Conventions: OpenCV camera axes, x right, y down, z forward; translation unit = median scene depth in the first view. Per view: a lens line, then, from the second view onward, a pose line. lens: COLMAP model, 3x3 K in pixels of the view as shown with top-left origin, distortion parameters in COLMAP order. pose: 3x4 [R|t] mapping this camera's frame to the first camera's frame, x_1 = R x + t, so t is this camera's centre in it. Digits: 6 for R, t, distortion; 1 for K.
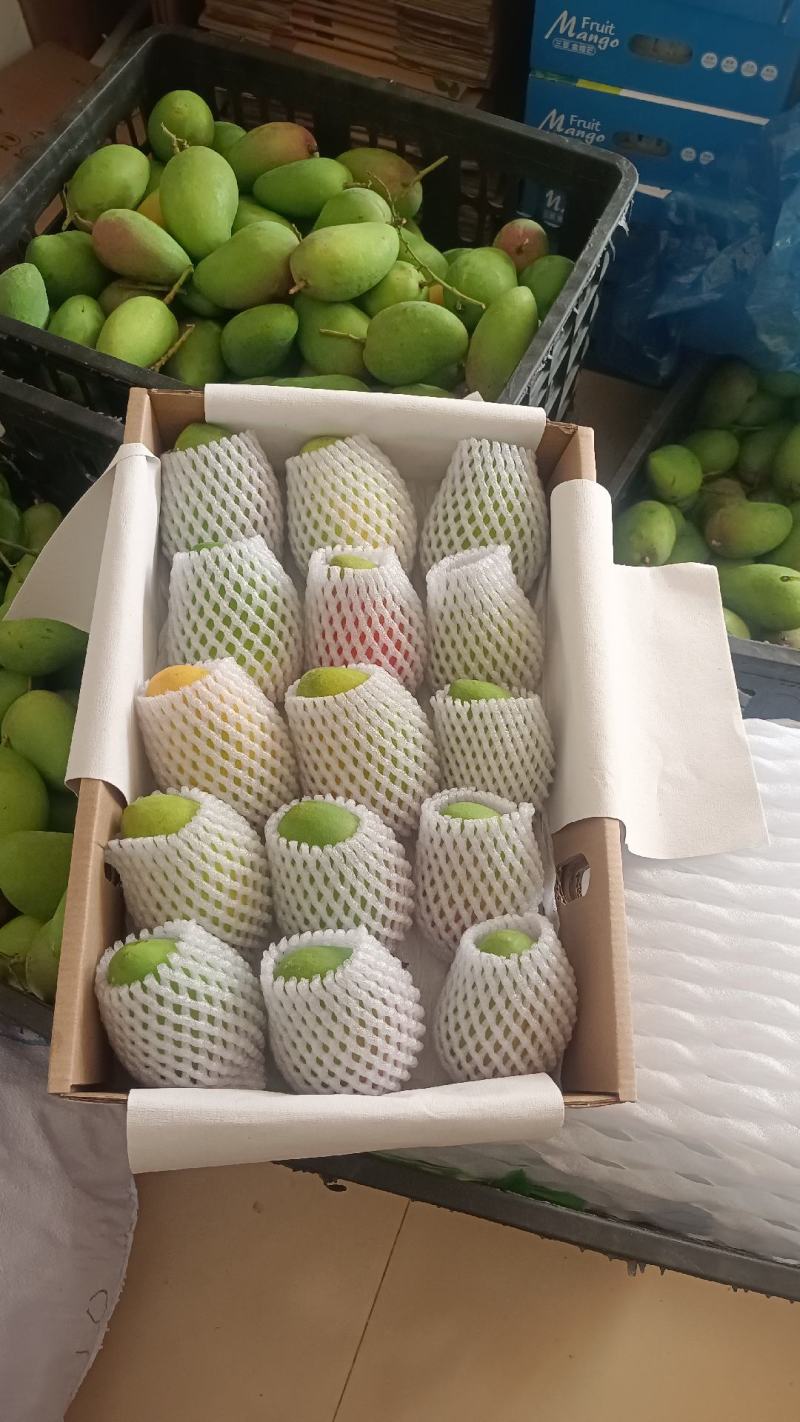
lens RADIAL K [[1188.0, 0, 433.7], [0, 1188.0, 694.7], [0, 0, 1]] dist [0.120524, -0.204855]
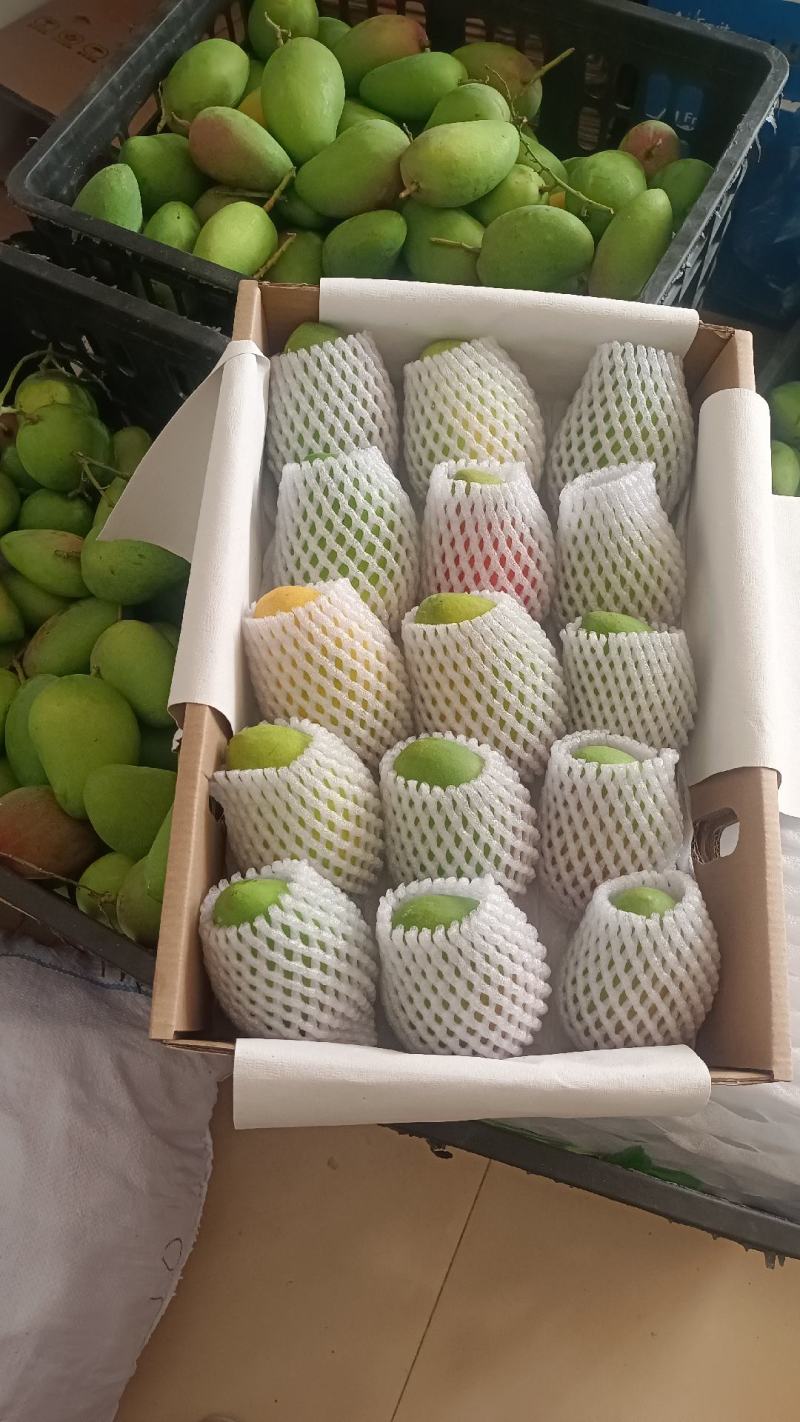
lens RADIAL K [[1150.9, 0, 397.7], [0, 1150.9, 731.4], [0, 0, 1]] dist [0.113530, -0.165790]
pose [[0.997685, 0.030927, -0.060566, -0.073312], [-0.028018, 0.998440, 0.048298, 0.041857], [0.061965, -0.046490, 0.996995, 0.119163]]
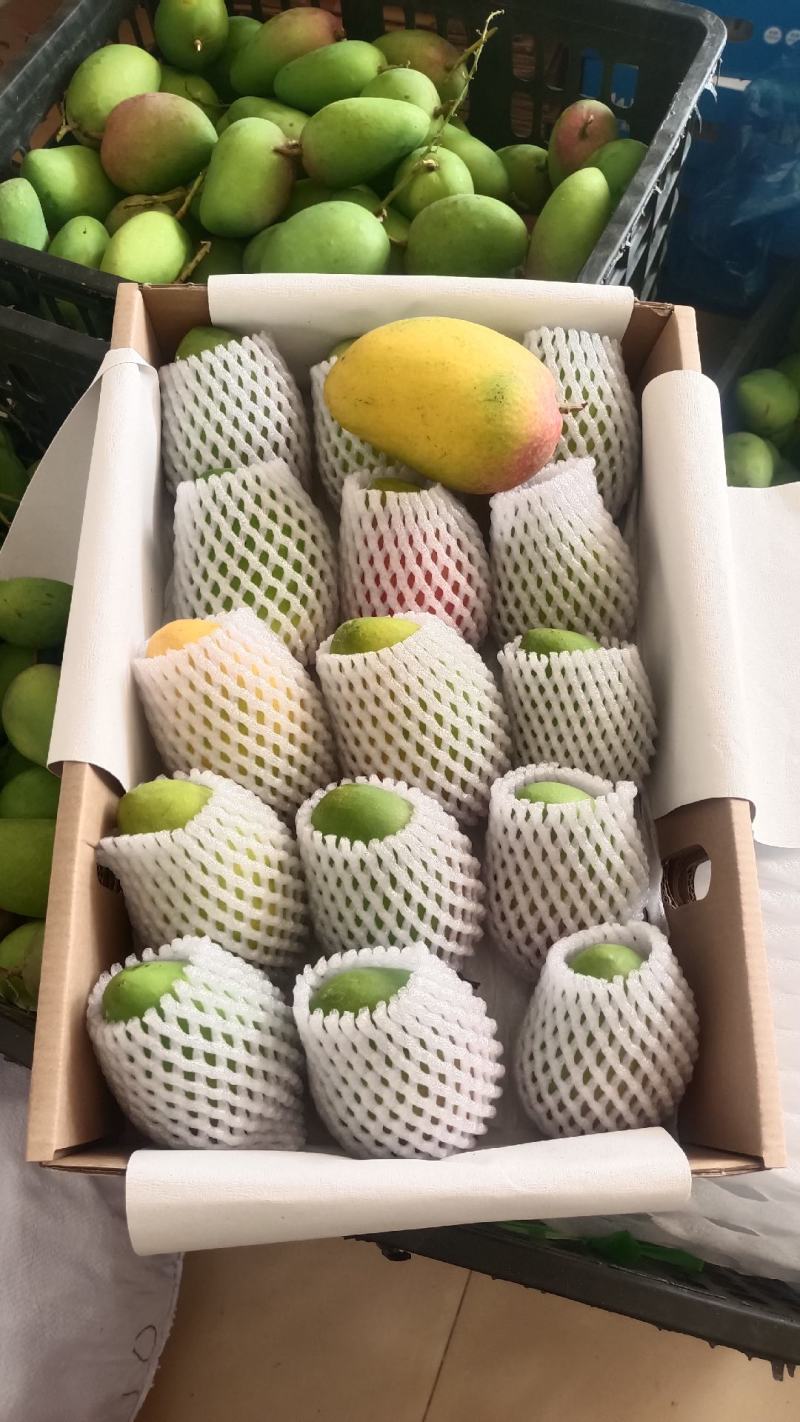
lens RADIAL K [[1107.0, 0, 400.0], [0, 1107.0, 718.9], [0, 0, 1]] dist [0.088032, -0.108008]
pose [[0.996835, -0.026160, -0.075072, -0.014054], [0.028347, 0.999200, 0.028215, 0.025223], [0.074274, -0.030254, 0.996779, 0.261164]]
